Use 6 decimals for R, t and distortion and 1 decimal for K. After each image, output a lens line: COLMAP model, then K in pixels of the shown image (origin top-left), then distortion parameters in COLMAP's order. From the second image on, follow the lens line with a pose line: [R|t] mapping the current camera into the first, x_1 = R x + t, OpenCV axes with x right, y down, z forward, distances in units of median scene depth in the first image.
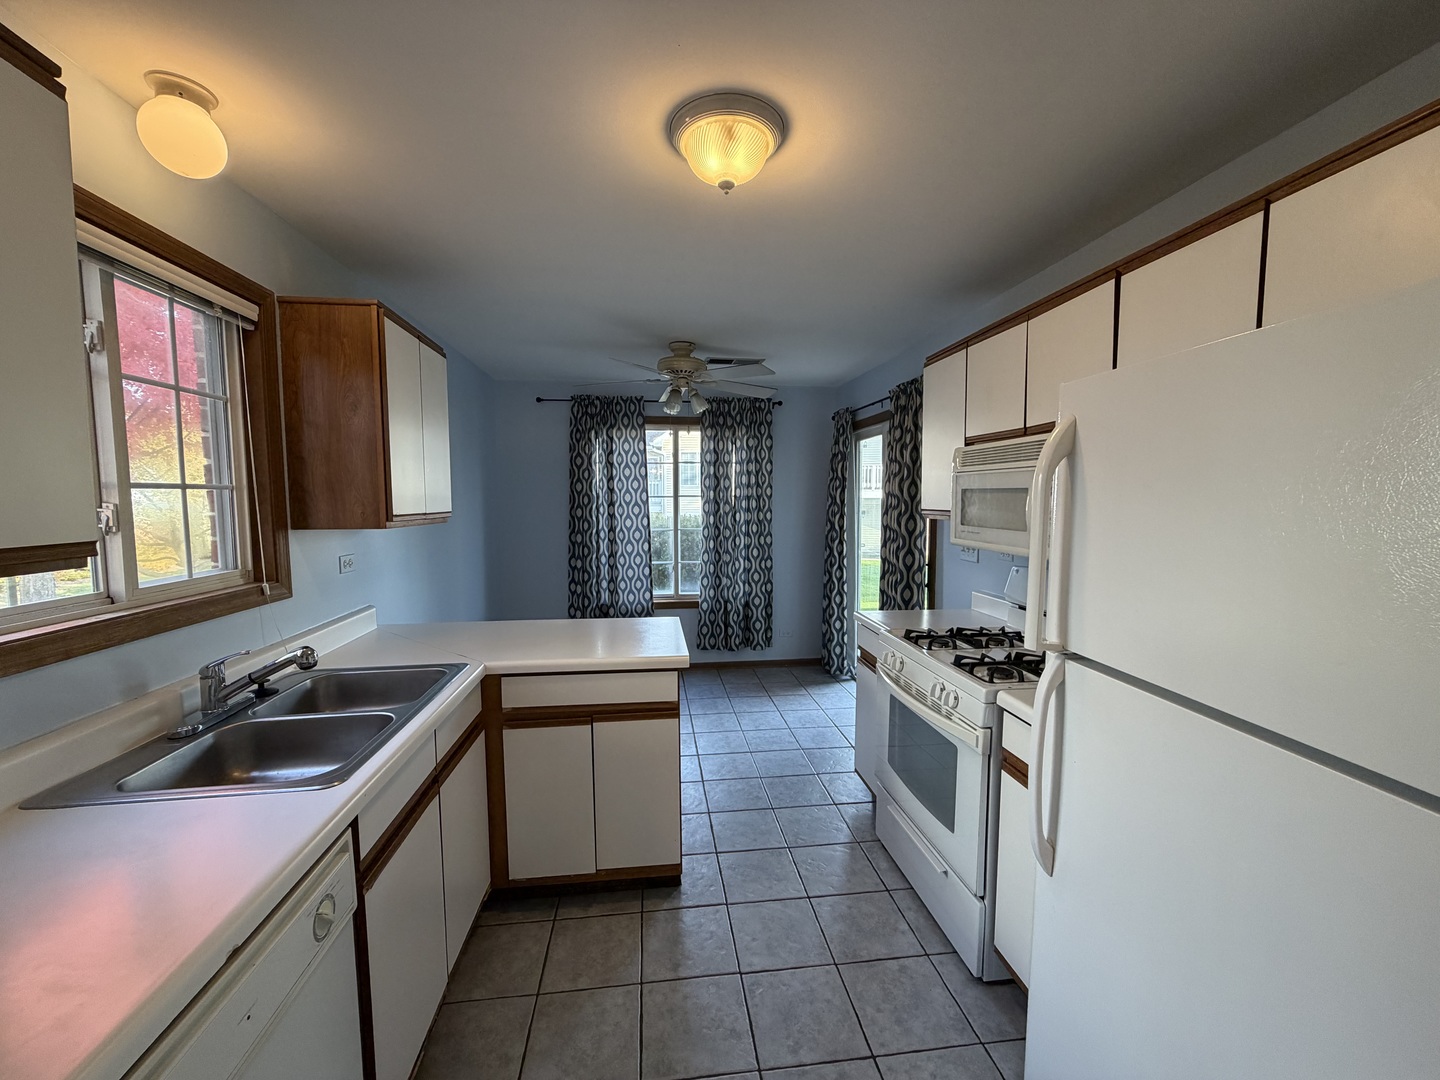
lens RADIAL K [[574.6, 0, 716.0], [0, 574.6, 541.7], [0, 0, 1]] dist [-0.001386, -0.000626]
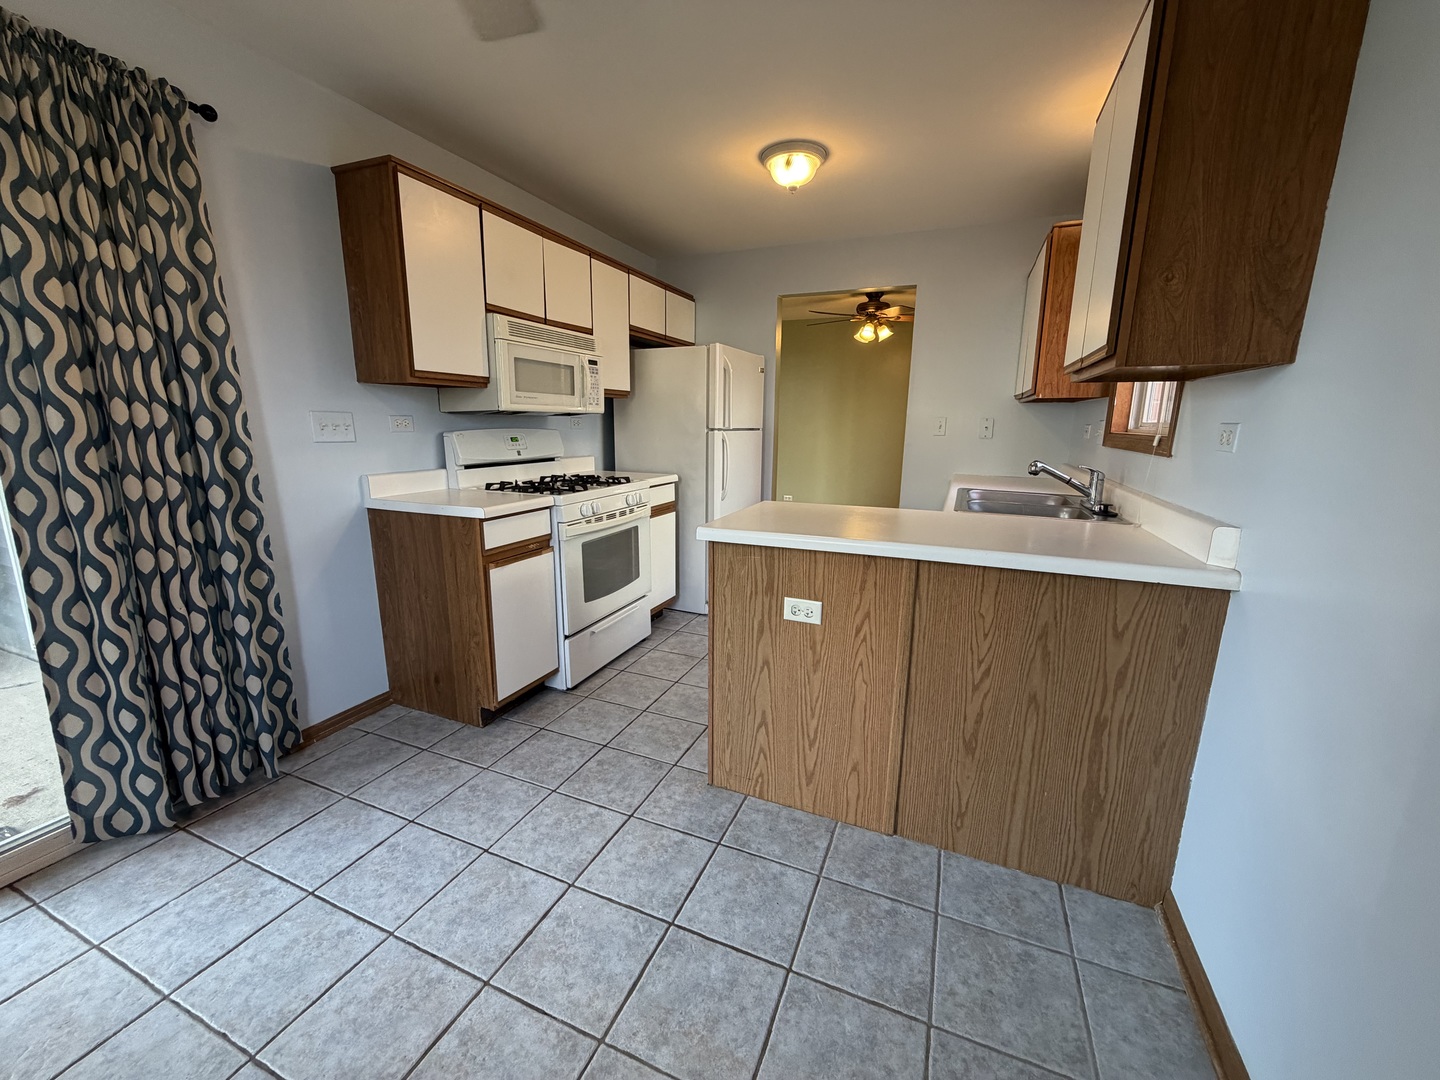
lens RADIAL K [[574.6, 0, 716.0], [0, 574.6, 541.7], [0, 0, 1]] dist [-0.001386, -0.000626]
pose [[-0.865665, -0.104680, 0.489557, -0.290592], [0.034398, 0.963146, 0.266770, -0.018399], [-0.499440, 0.247773, -0.830161, 1.090719]]
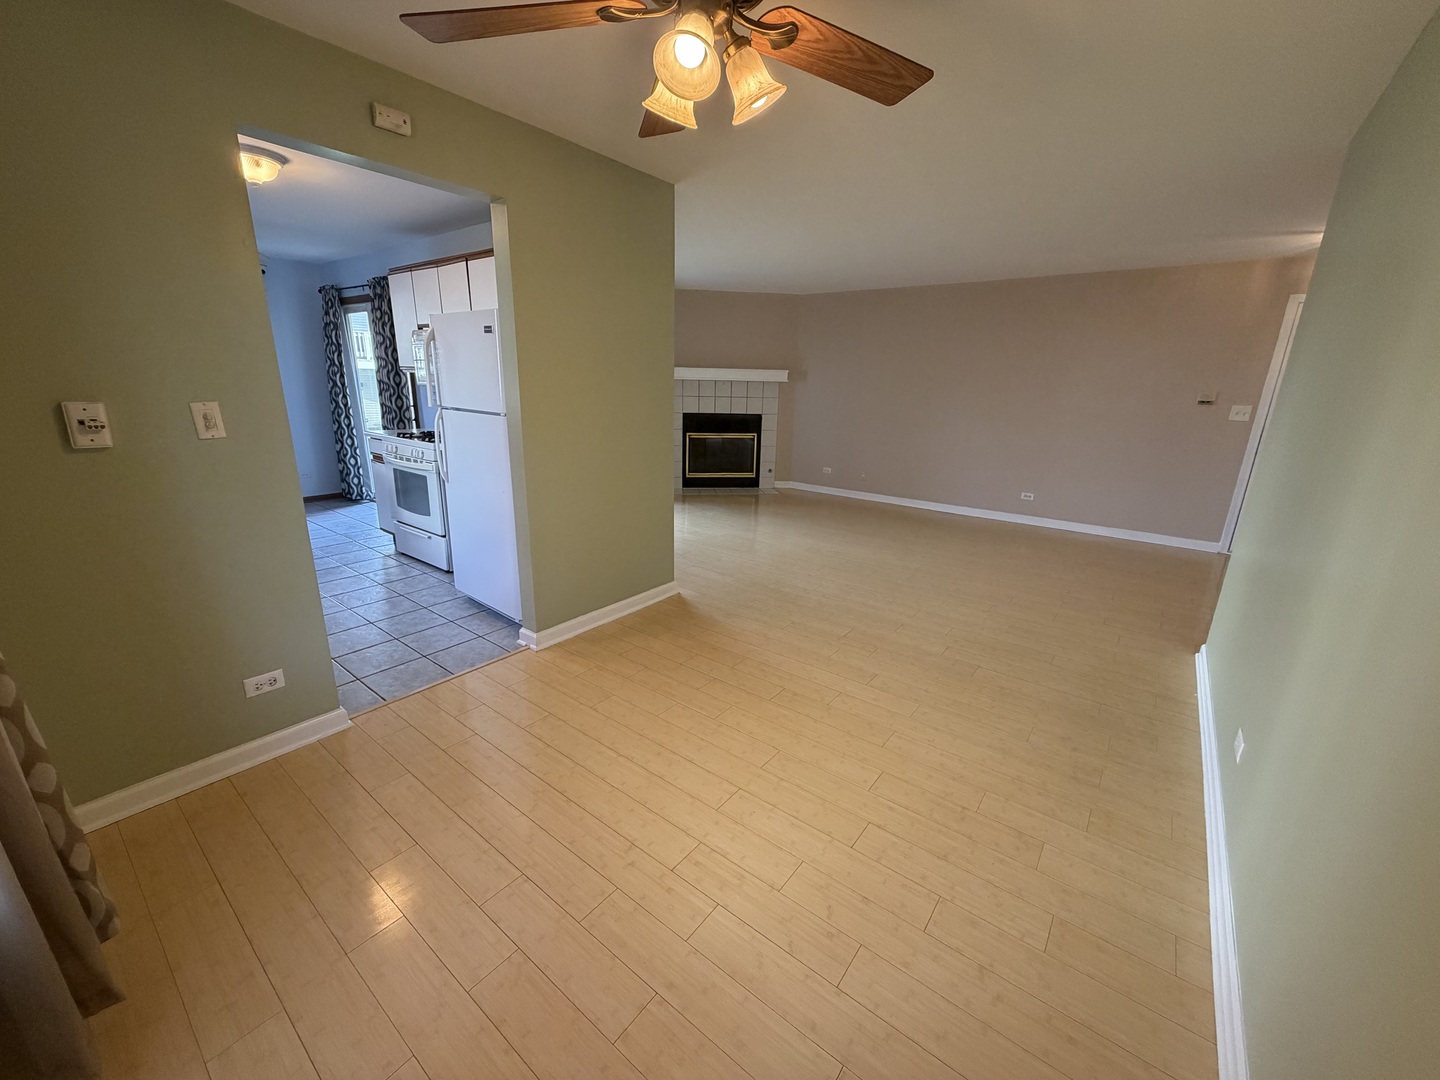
lens RADIAL K [[574.6, 0, 716.0], [0, 574.6, 541.7], [0, 0, 1]] dist [-0.001386, -0.000626]
pose [[0.704154, -0.174711, 0.688218, -0.167067], [0.028383, 0.975407, 0.218576, 0.073643], [-0.709480, -0.134377, 0.691796, -0.630336]]
